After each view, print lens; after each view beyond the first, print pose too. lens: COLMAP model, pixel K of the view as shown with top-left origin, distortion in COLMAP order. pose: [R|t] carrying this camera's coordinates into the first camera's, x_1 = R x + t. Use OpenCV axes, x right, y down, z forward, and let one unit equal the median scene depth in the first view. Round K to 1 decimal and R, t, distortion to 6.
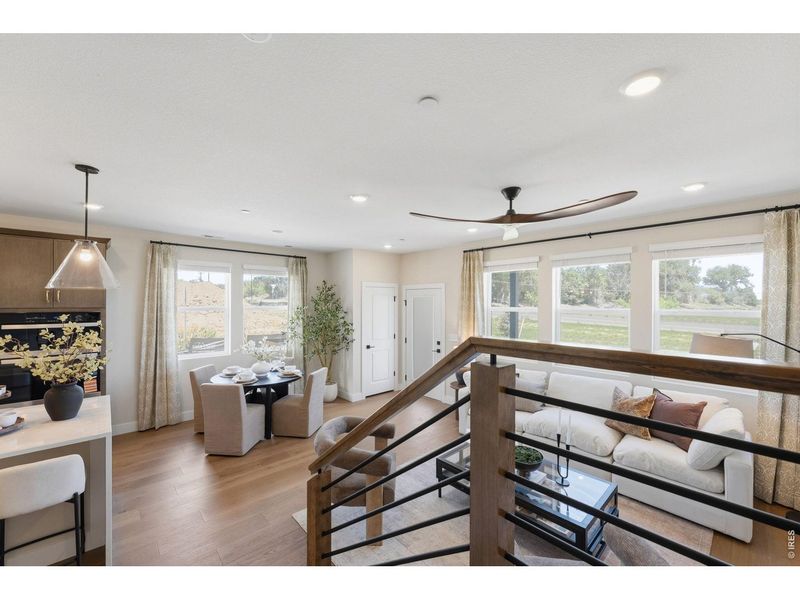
lens RADIAL K [[321.2, 0, 399.9], [0, 321.2, 301.1], [0, 0, 1]] dist [-0.001187, -0.000050]
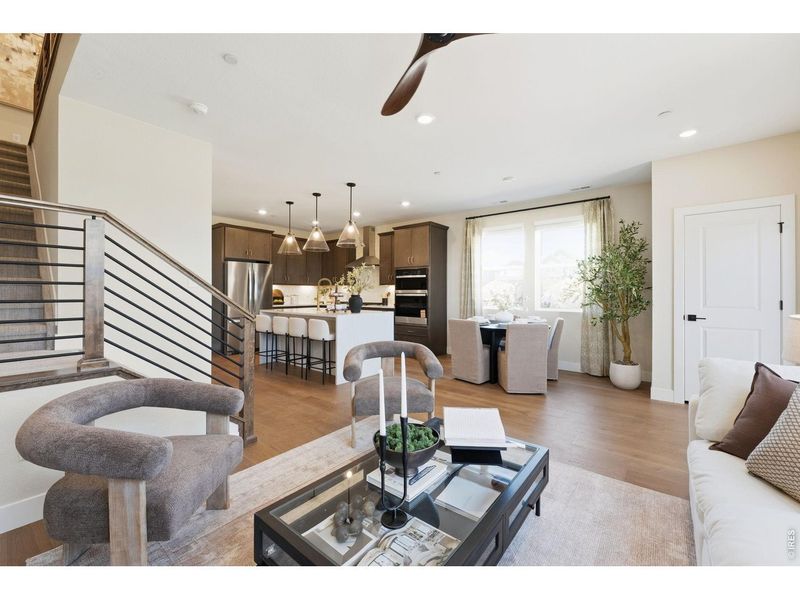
lens RADIAL K [[328.9, 0, 401.1], [0, 328.9, 294.5], [0, 0, 1]] dist [-0.000821, 0.000023]
pose [[0.154140, 0.002002, -0.988047, 0.544864], [-0.002246, 0.999996, 0.001675, 0.132813], [0.988046, 0.001961, 0.154144, 0.512688]]
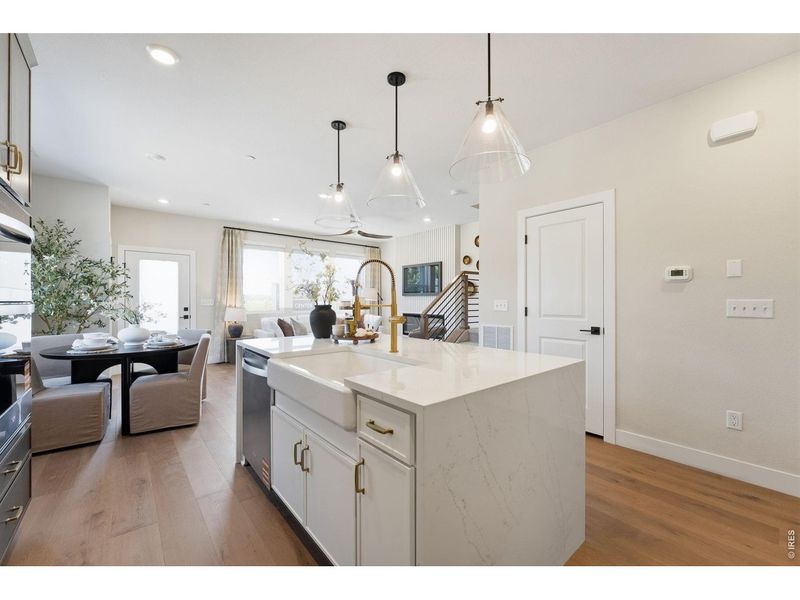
lens RADIAL K [[329.3, 0, 400.0], [0, 329.3, 300.0], [0, 0, 1]] dist [-0.000924, 0.000007]
pose [[0.037311, -0.001105, 0.999303, -1.144695], [-0.003734, 0.999992, 0.001245, 0.126048], [-0.999297, -0.003778, 0.037306, 0.373867]]
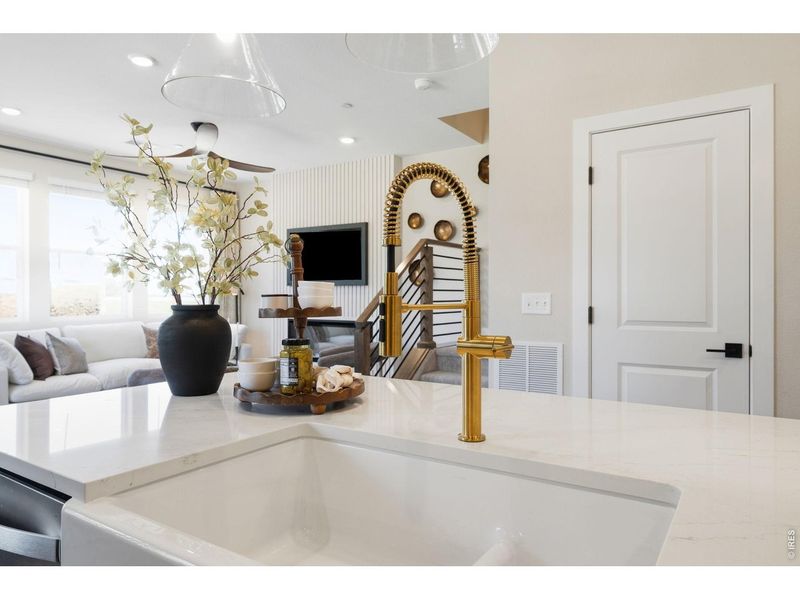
lens RADIAL K [[540.8, 0, 402.2], [0, 540.8, 296.1], [0, 0, 1]] dist [0.005014, 0.000106]
pose [[-0.247632, -0.003884, 0.968846, -0.945362], [-0.003986, 0.999988, 0.002990, 0.128768], [-0.968846, -0.003121, -0.247644, 0.488705]]
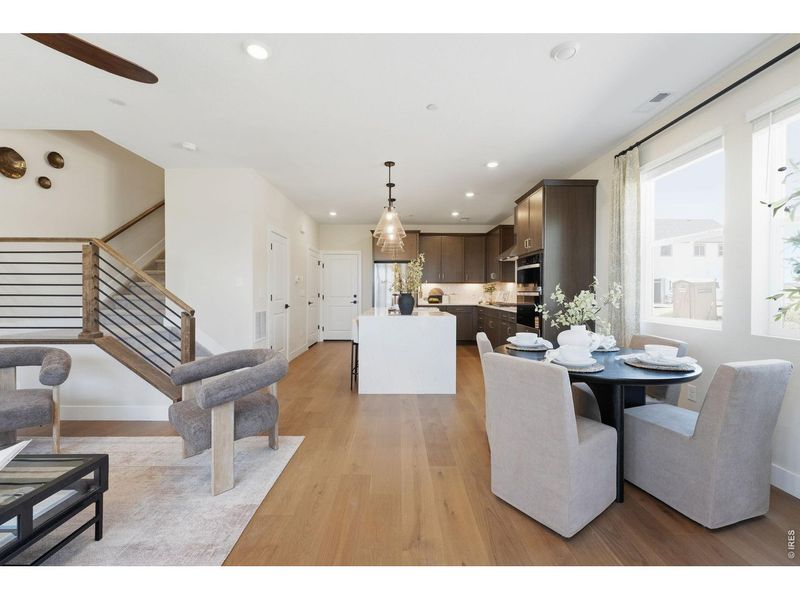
lens RADIAL K [[323.3, 0, 401.8], [0, 323.3, 292.7], [0, 0, 1]] dist [-0.000728, -0.000442]
pose [[-0.666308, -0.002290, -0.745673, 0.122294], [-0.003877, 0.999992, 0.000393, 0.133765], [0.745667, 0.003153, -0.666312, 1.124575]]
